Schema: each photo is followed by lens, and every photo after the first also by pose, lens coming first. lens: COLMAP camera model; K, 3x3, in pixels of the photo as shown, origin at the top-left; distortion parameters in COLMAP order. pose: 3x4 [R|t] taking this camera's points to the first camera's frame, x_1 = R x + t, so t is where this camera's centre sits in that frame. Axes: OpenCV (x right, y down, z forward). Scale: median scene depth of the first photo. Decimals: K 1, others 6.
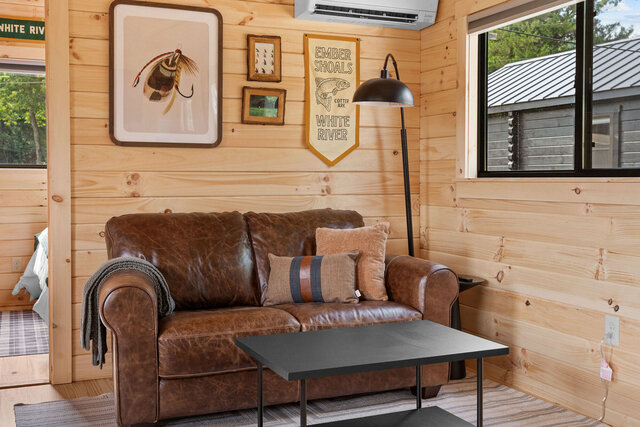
lens RADIAL K [[727.9, 0, 316.2], [0, 727.9, 193.1], [0, 0, 1]] dist [0.010293, 0.000000]
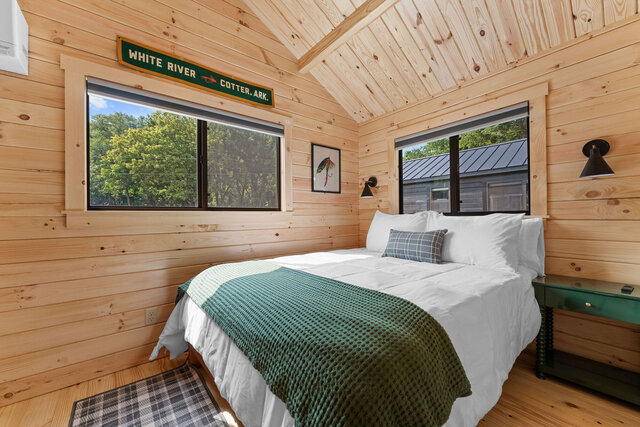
lens RADIAL K [[259.3, 0, 318.5], [0, 259.3, 213.3], [0, 0, 1]] dist [-0.001477, -0.000159]
pose [[0.963524, -0.008570, 0.267486, -0.419968], [0.017594, 0.999353, -0.031359, -0.023174], [-0.267045, 0.034921, 0.963051, 0.893978]]
